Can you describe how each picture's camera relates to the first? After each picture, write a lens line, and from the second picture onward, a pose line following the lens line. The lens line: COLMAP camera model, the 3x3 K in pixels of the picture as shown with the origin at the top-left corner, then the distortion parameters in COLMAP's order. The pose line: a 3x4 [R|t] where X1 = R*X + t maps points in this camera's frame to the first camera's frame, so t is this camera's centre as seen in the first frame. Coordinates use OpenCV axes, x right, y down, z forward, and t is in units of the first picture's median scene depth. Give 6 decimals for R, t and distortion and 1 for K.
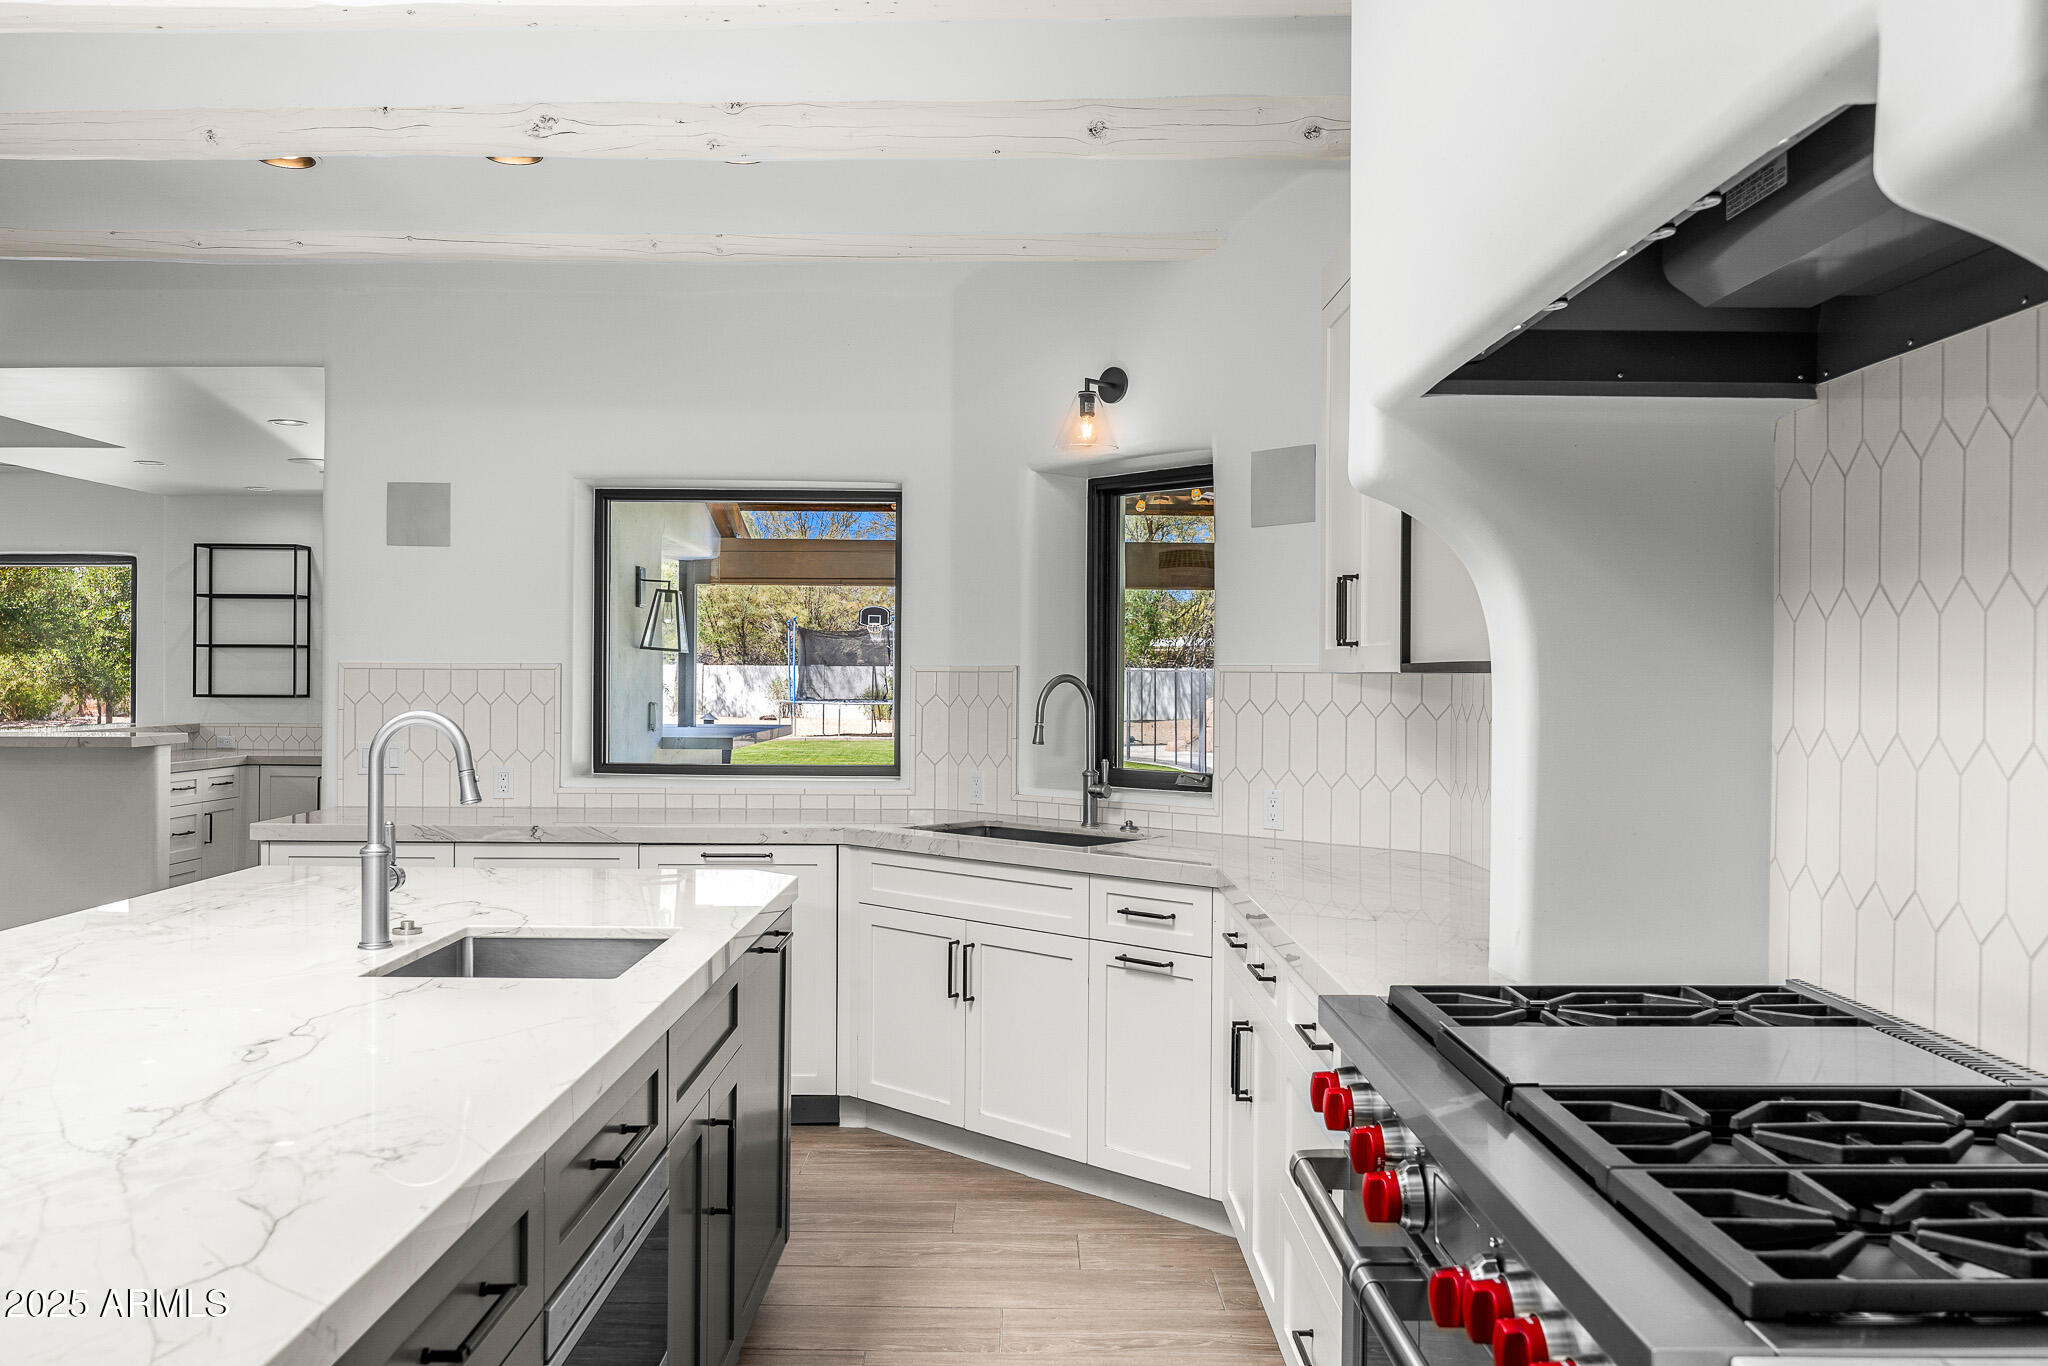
lens RADIAL K [[1579.5, 0, 1022.1], [0, 1579.5, 684.0], [0, 0, 1]] dist [-0.007650, -0.000676]
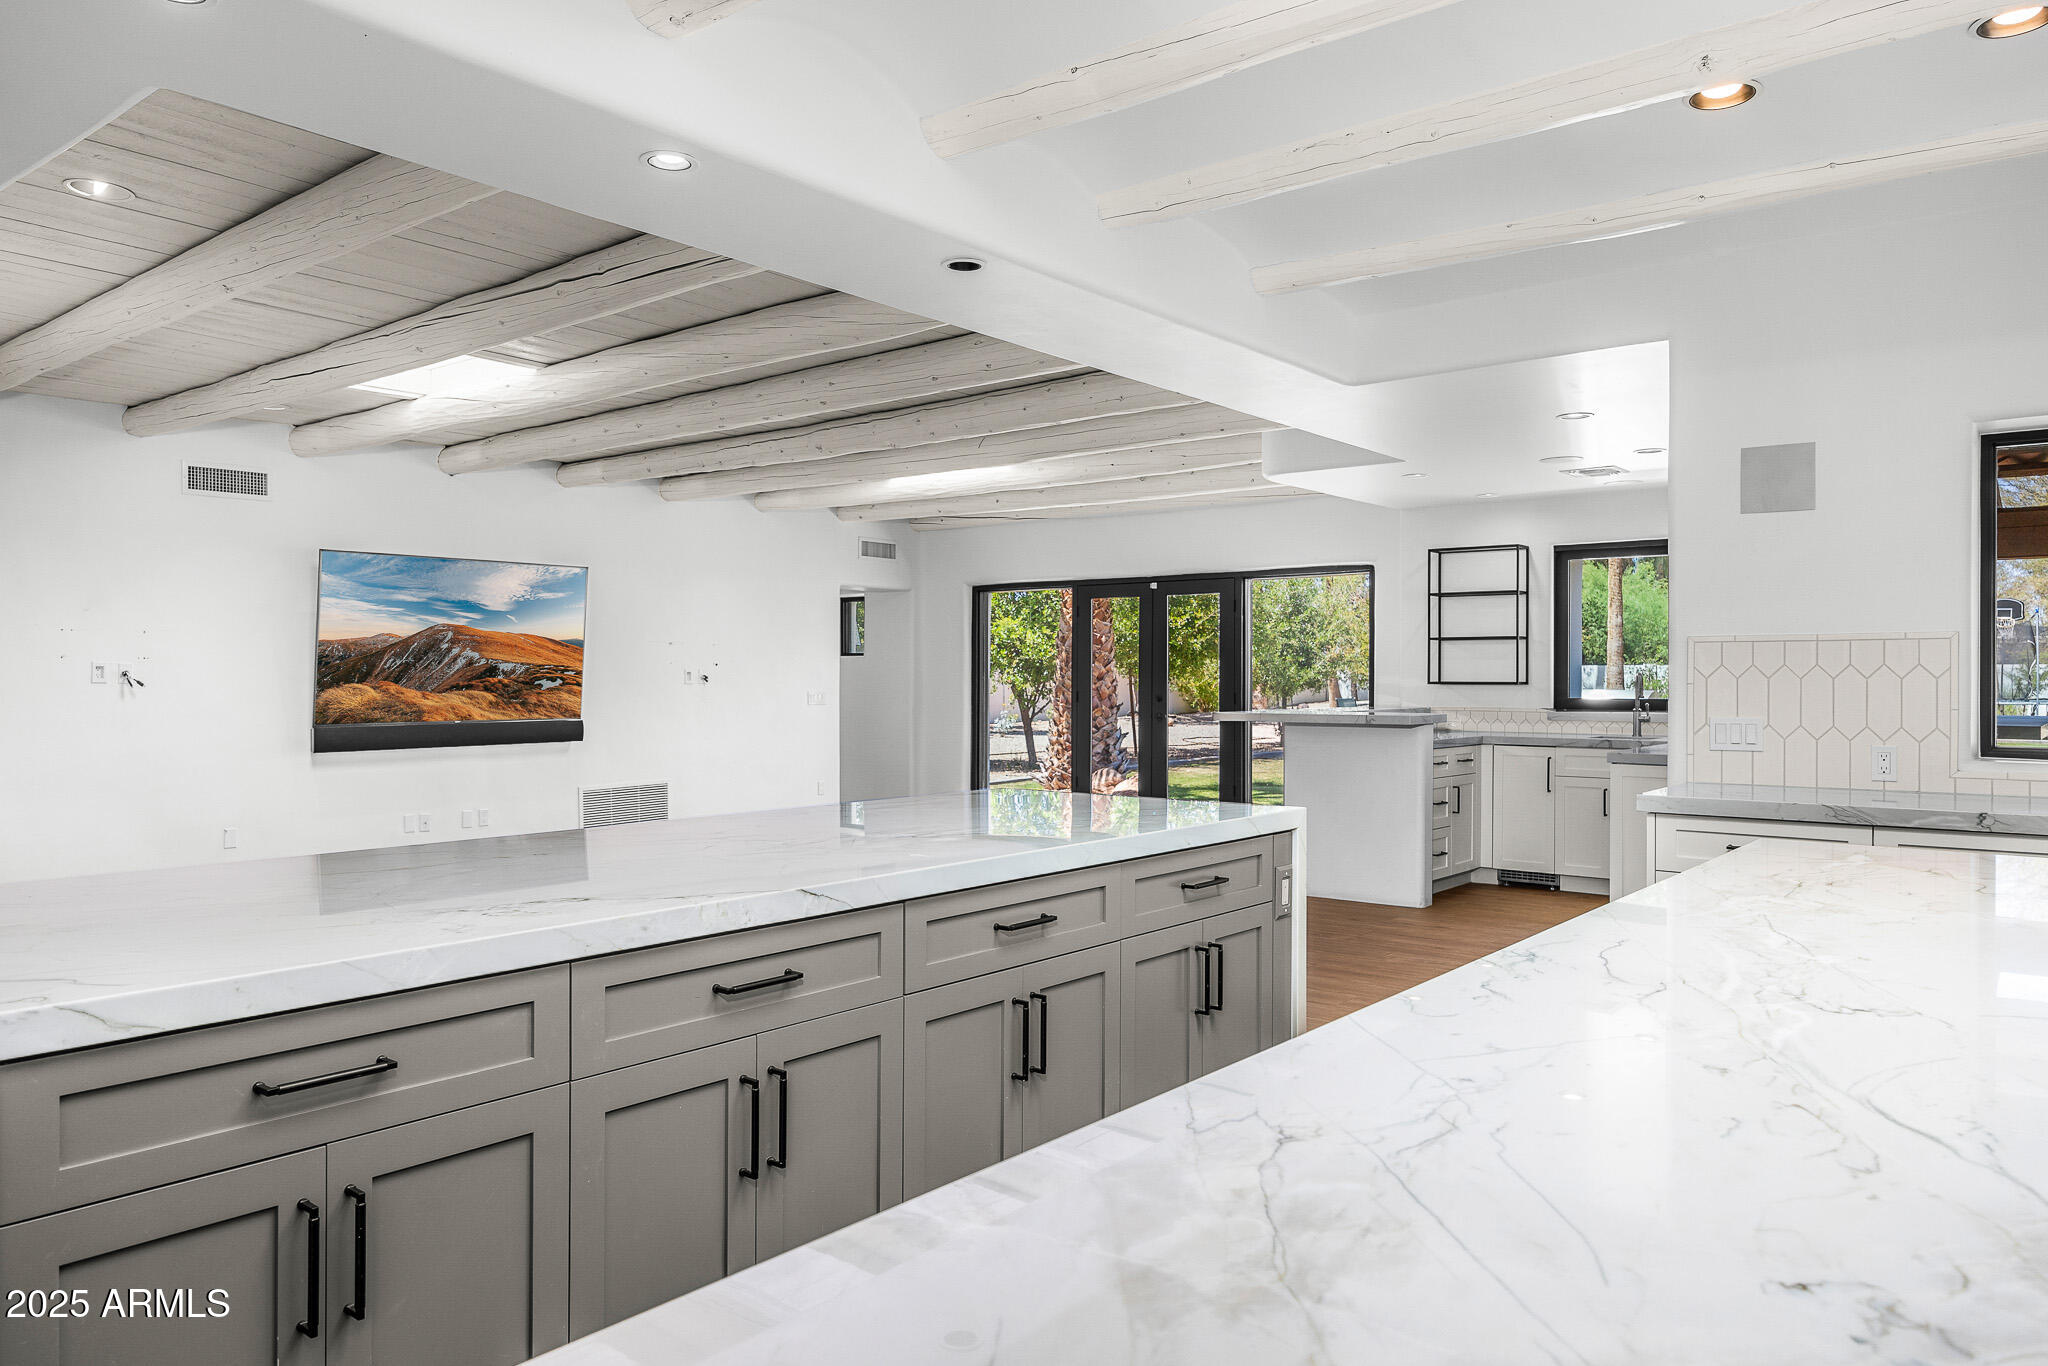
lens RADIAL K [[1387.9, 0, 1028.8], [0, 1387.9, 680.3], [0, 0, 1]] dist [-0.004702, 0.000107]
pose [[0.778763, -0.001997, -0.627315, -0.120643], [-0.001186, 0.999988, -0.004656, 0.010584], [0.627317, 0.004370, 0.778752, 0.038241]]
